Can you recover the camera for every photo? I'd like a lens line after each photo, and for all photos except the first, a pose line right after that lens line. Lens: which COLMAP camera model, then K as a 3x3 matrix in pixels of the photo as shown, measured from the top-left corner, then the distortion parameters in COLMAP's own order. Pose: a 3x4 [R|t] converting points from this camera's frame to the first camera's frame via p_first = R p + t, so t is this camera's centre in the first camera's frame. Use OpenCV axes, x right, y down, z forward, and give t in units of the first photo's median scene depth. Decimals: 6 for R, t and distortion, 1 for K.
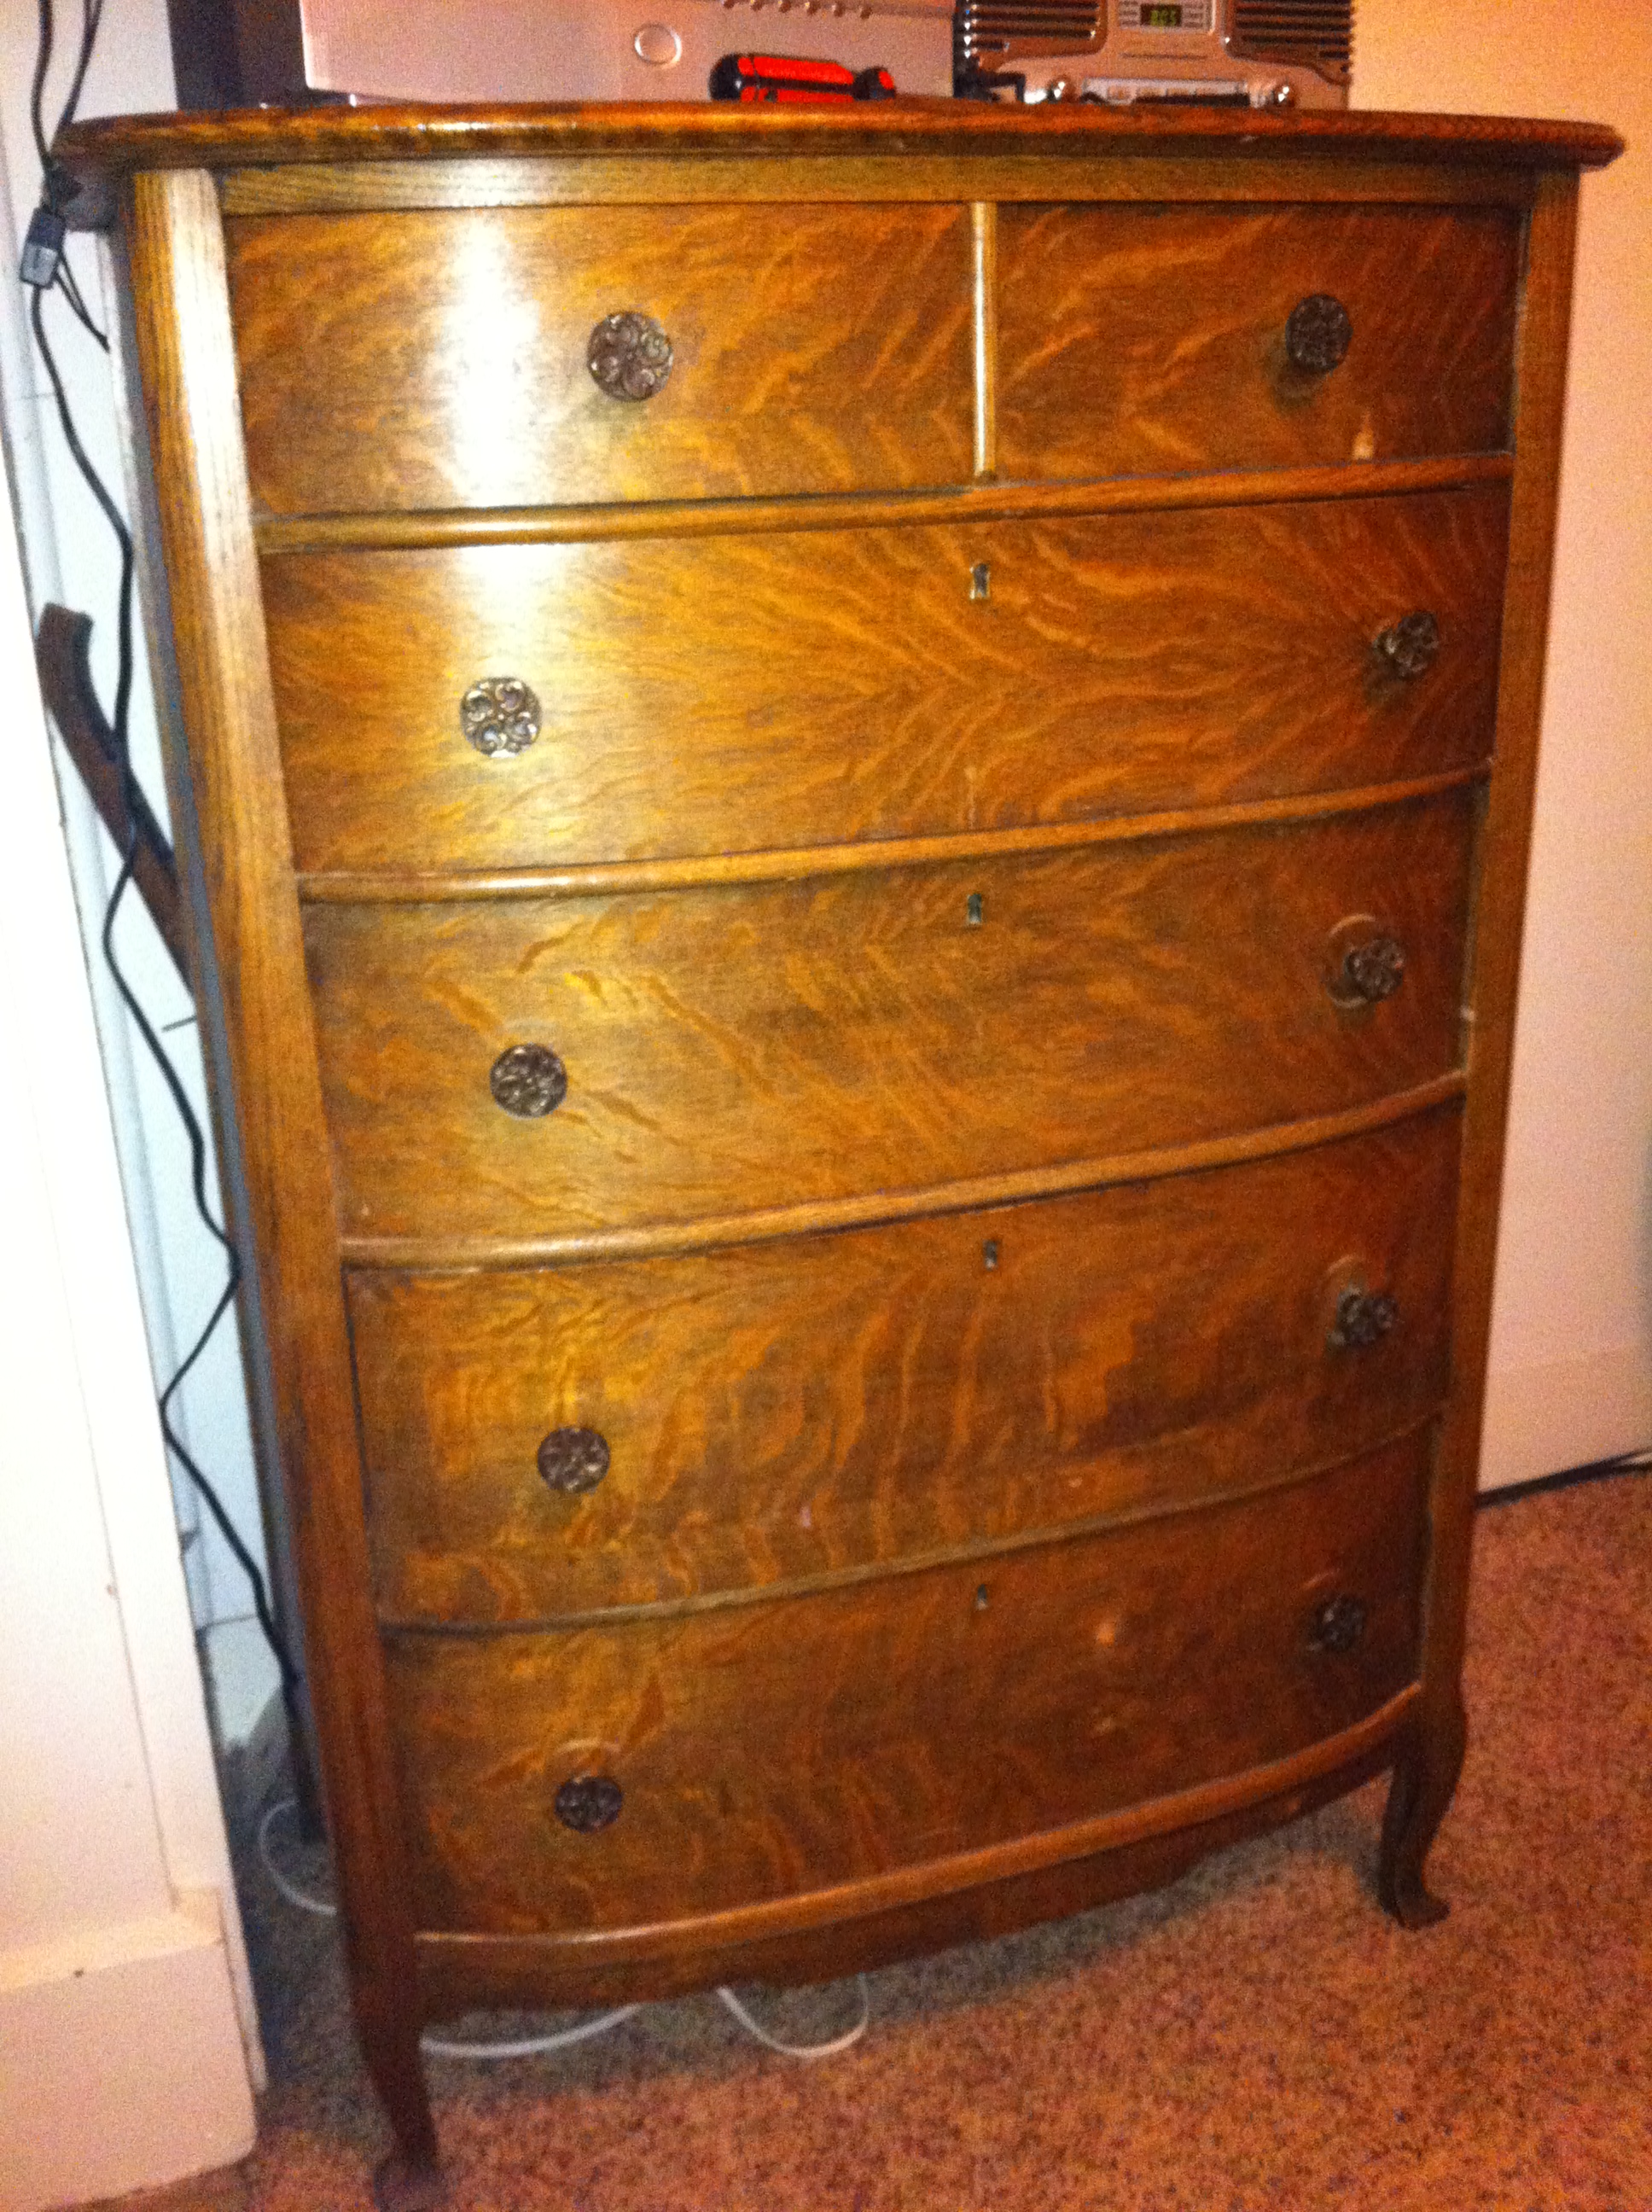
lens RADIAL K [[2100.8, 0, 826.0], [0, 2100.8, 1106.0], [0, 0, 1]] dist [0.063731, -0.190683]
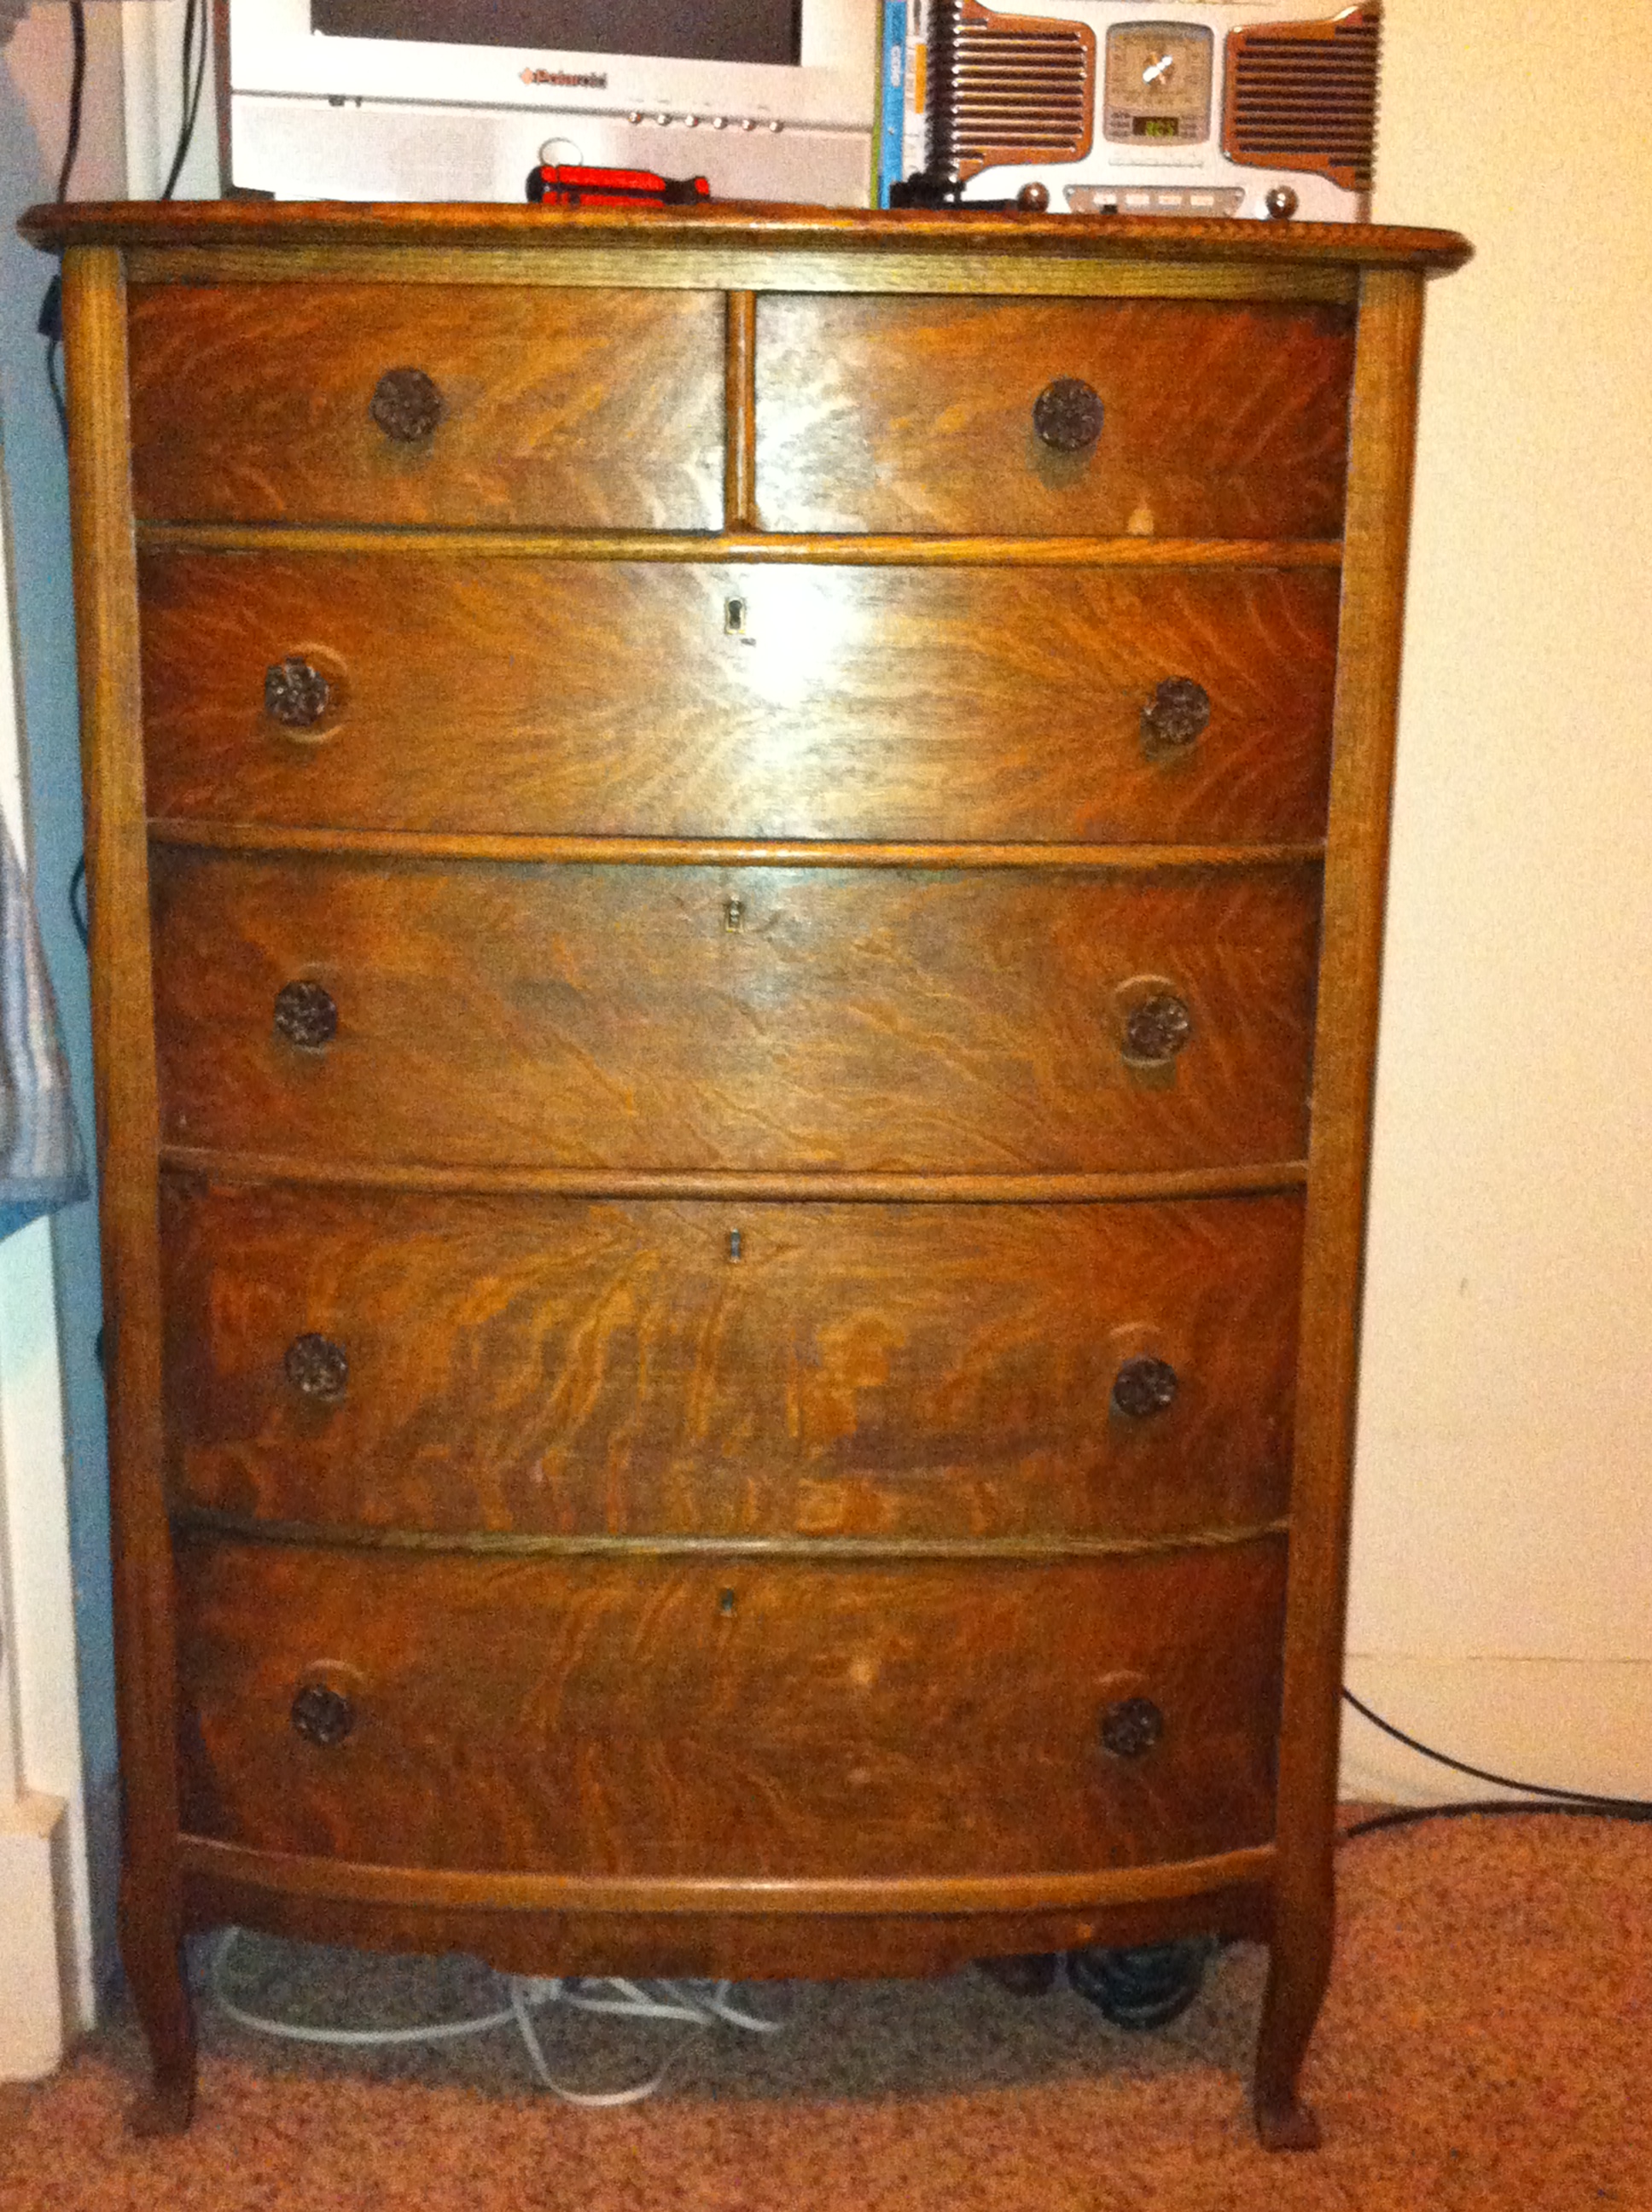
lens RADIAL K [[2679.6, 0, 826.0], [0, 2679.6, 1106.0], [0, 0, 1]] dist [0.122533, -0.541519]
pose [[0.949818, 0.110770, -0.292535, 0.506917], [-0.146422, 0.983860, -0.102864, 0.132443], [0.276419, 0.140536, 0.950706, -0.277008]]
